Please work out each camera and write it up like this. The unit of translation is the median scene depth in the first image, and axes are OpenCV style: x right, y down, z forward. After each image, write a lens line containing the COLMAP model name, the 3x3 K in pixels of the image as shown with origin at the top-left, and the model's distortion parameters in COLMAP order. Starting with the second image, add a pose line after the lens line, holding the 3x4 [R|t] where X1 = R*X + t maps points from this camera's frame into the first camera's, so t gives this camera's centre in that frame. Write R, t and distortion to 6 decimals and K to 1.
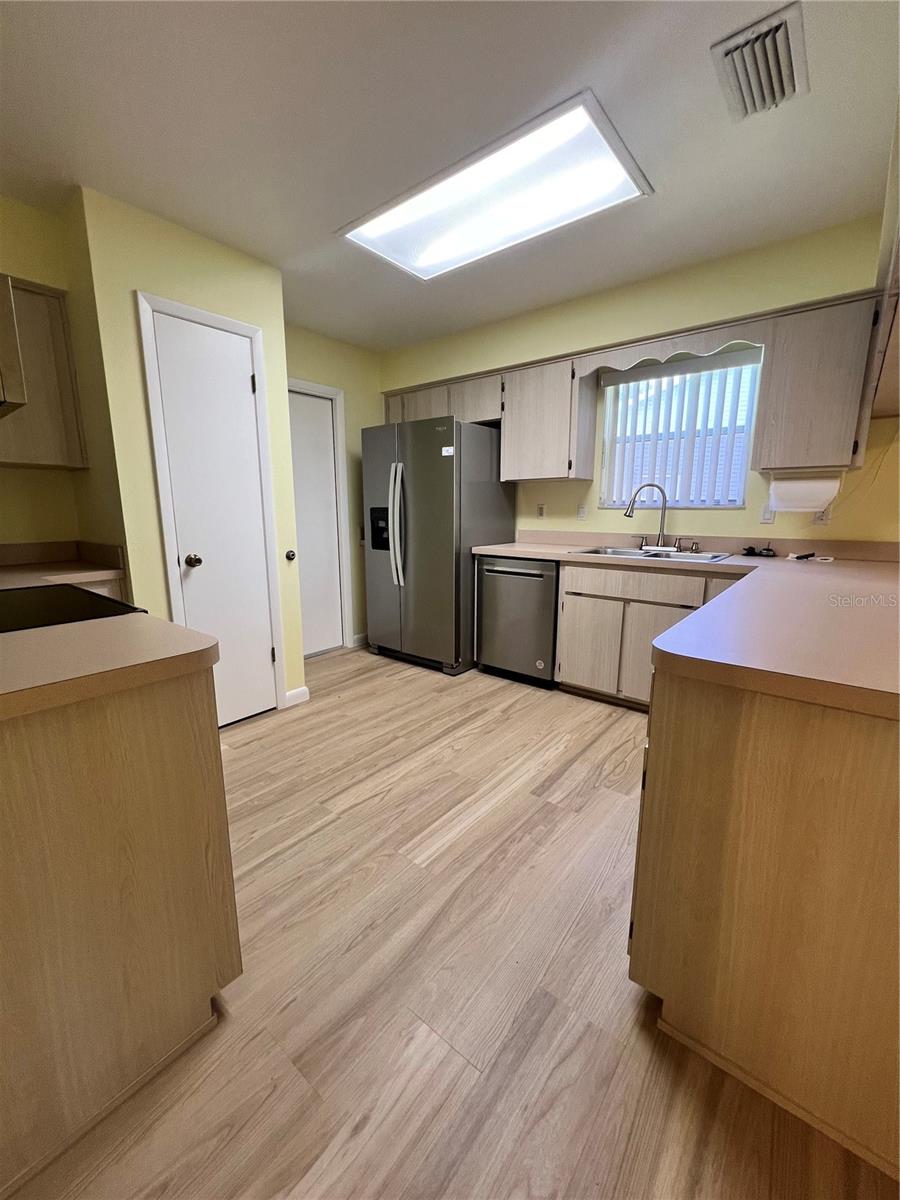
lens RADIAL K [[480.9, 0, 450.0], [0, 480.9, 600.0], [0, 0, 1]] dist [-0.001623, 0.000048]
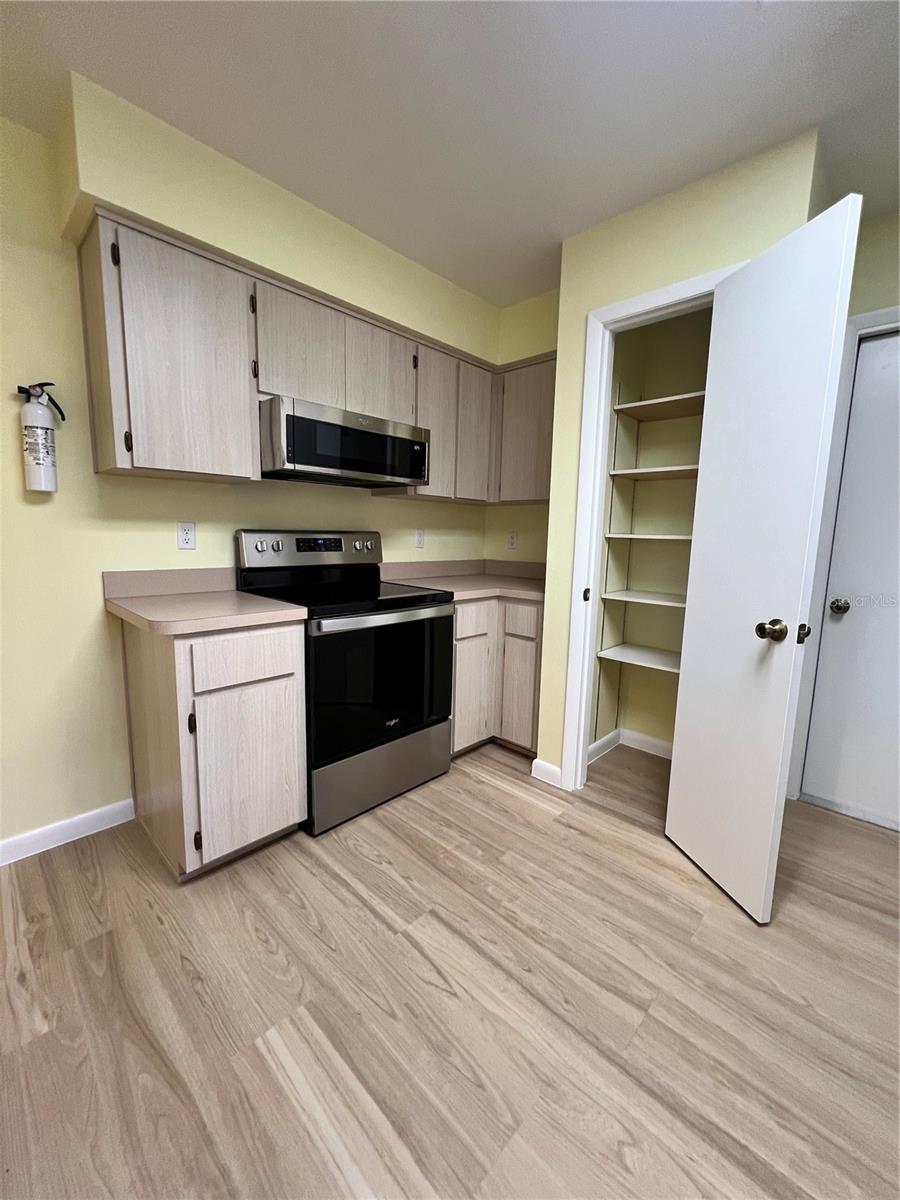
lens RADIAL K [[480.9, 0, 450.0], [0, 480.9, 600.0], [0, 0, 1]] dist [-0.001623, 0.000048]
pose [[-0.090361, 0.138205, -0.986273, 0.265510], [-0.210260, 0.965354, 0.154537, -0.117686], [0.973461, 0.221338, -0.058172, 0.601806]]
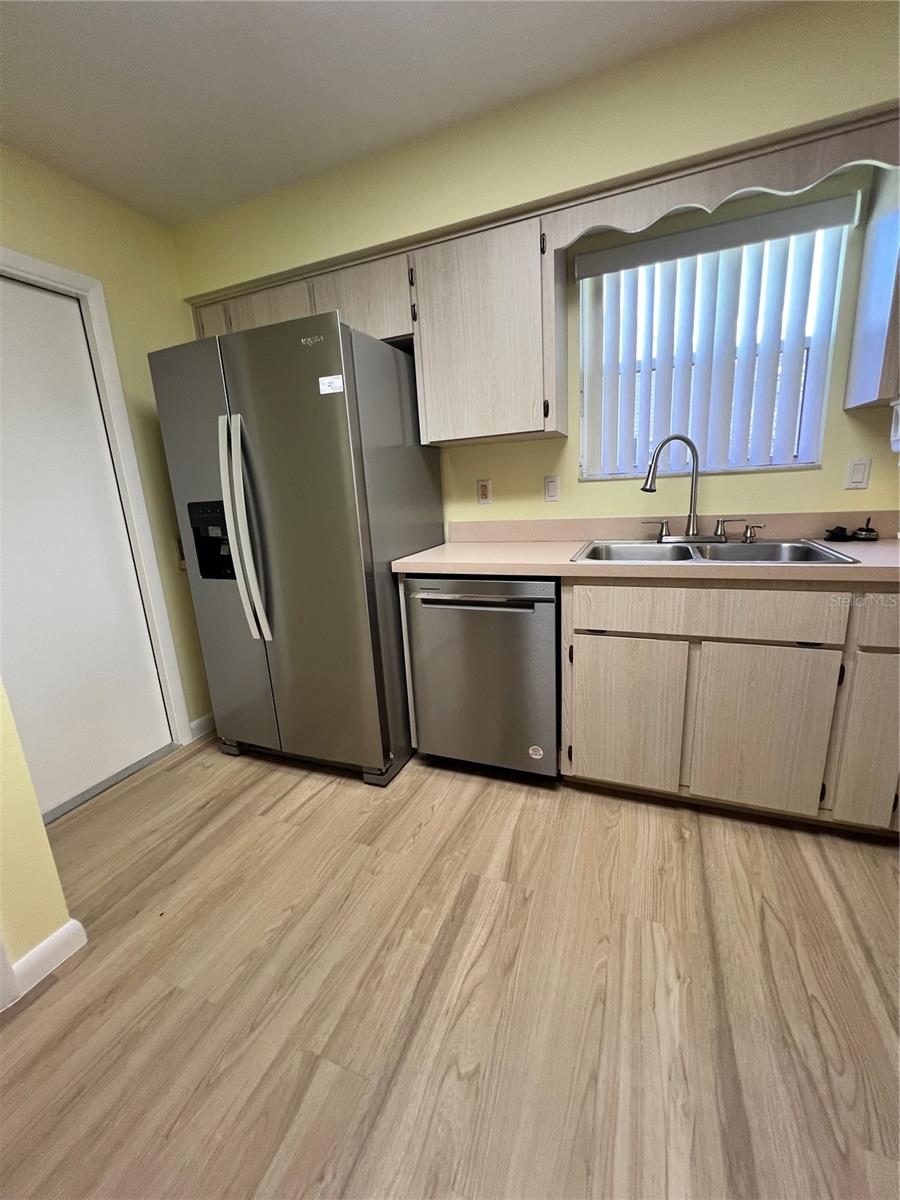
lens RADIAL K [[480.9, 0, 450.0], [0, 480.9, 600.0], [0, 0, 1]] dist [-0.001623, 0.000048]
pose [[0.955534, -0.120158, 0.269288, -0.049655], [0.110336, 0.992566, 0.051375, -0.093067], [-0.273459, -0.019379, 0.961688, 0.467132]]
